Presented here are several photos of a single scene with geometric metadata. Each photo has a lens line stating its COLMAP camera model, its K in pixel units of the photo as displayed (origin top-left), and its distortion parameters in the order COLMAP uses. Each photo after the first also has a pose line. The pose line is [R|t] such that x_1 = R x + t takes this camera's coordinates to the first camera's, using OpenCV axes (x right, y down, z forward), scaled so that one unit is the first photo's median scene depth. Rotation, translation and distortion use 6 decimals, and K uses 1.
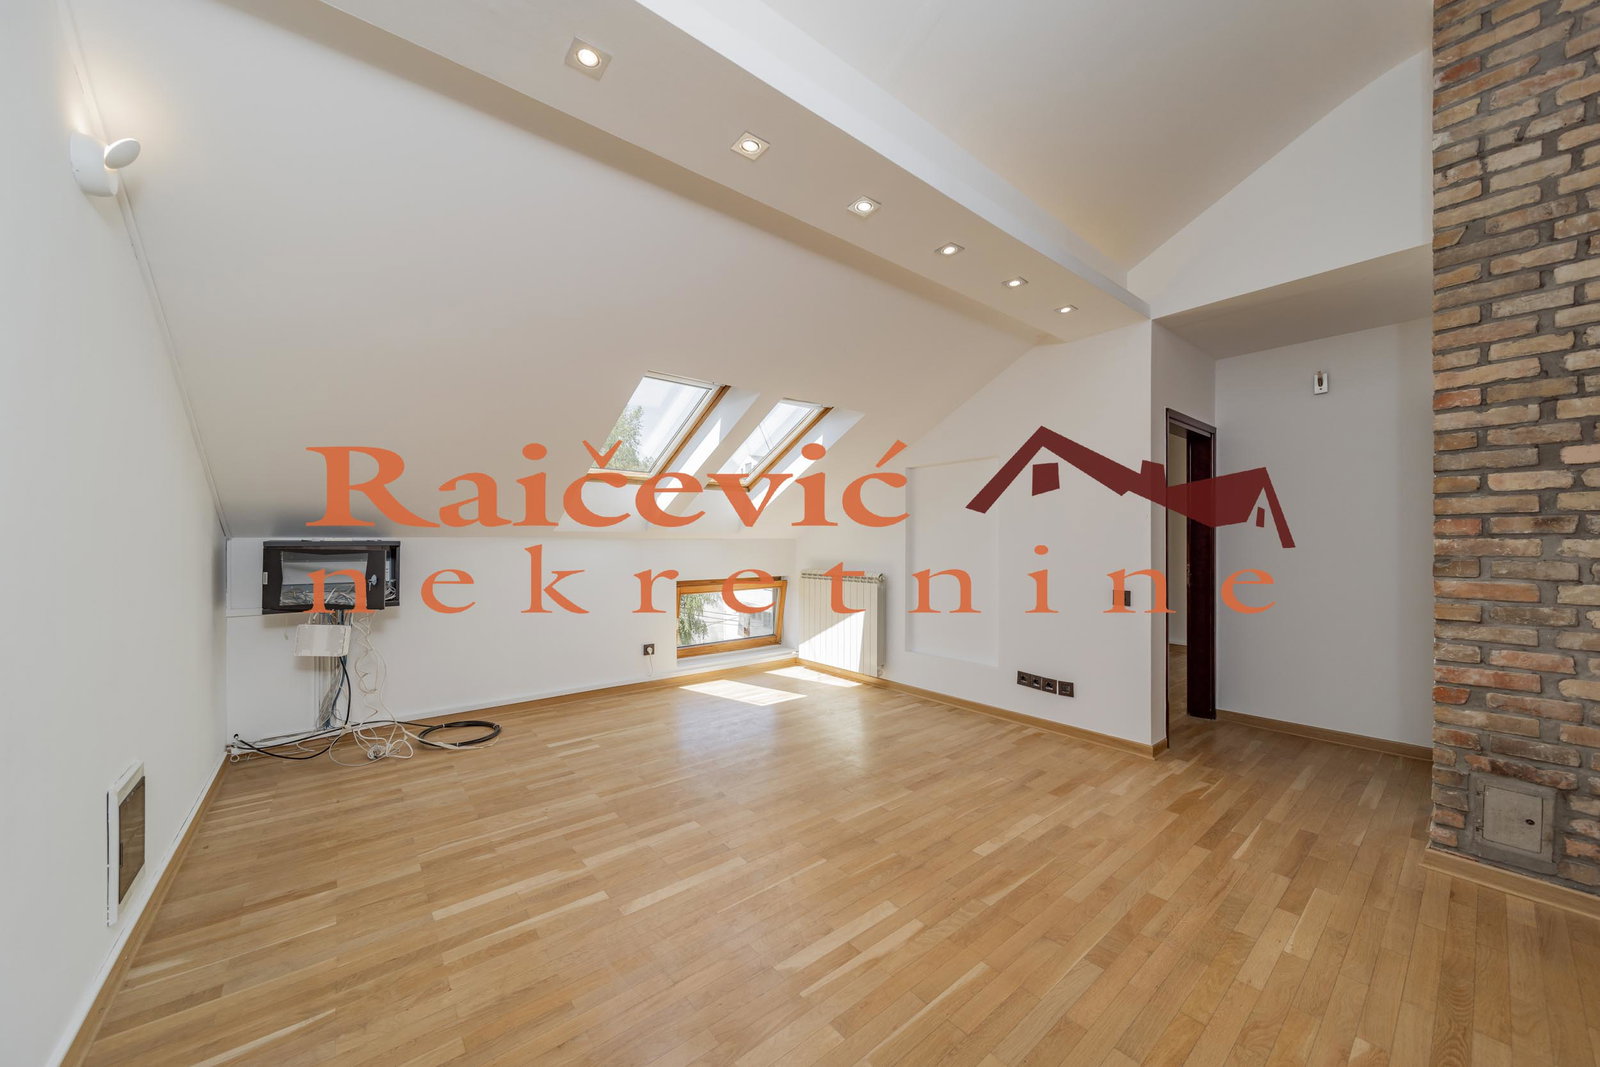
lens RADIAL K [[576.8, 0, 800.0], [0, 576.8, 533.5], [0, 0, 1]] dist [0.006093, 0.000099]
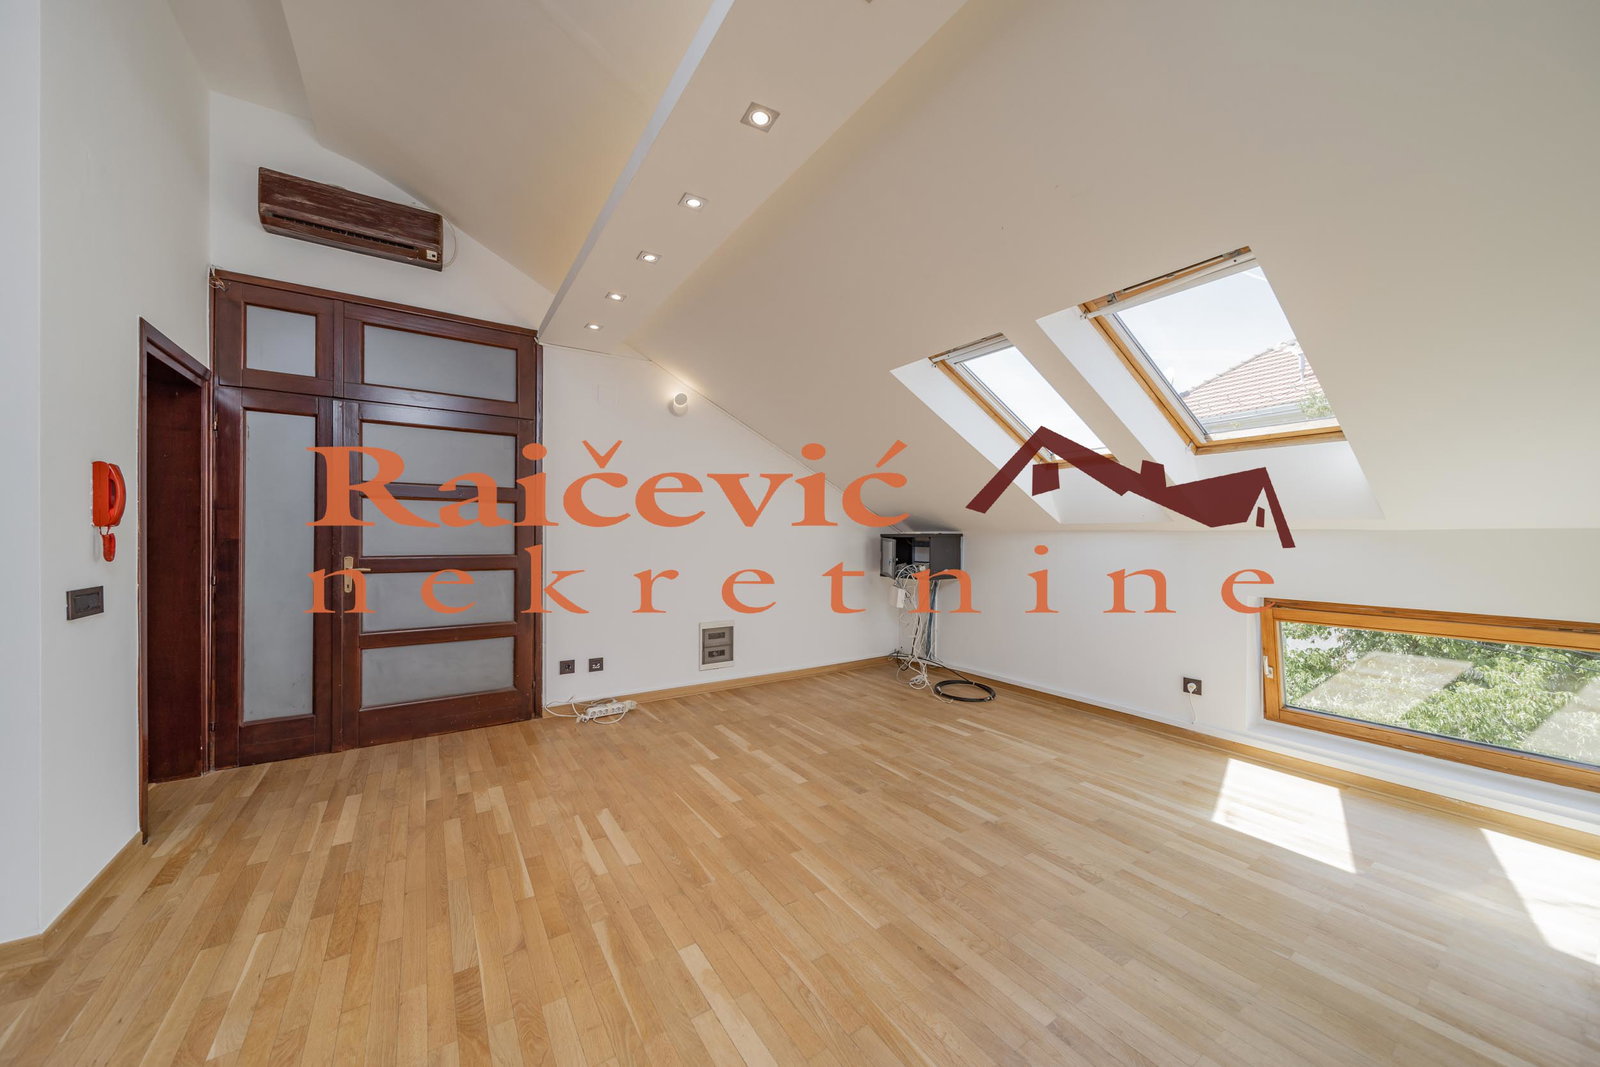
lens RADIAL K [[561.0, 0, 780.6], [0, 561.0, 533.7], [0, 0, 1]] dist [0.000767, -0.000011]
pose [[-0.124608, -0.003474, -0.992200, 0.764335], [0.009729, 0.999942, -0.004723, 0.018860], [0.992158, -0.010242, -0.124567, 0.917480]]
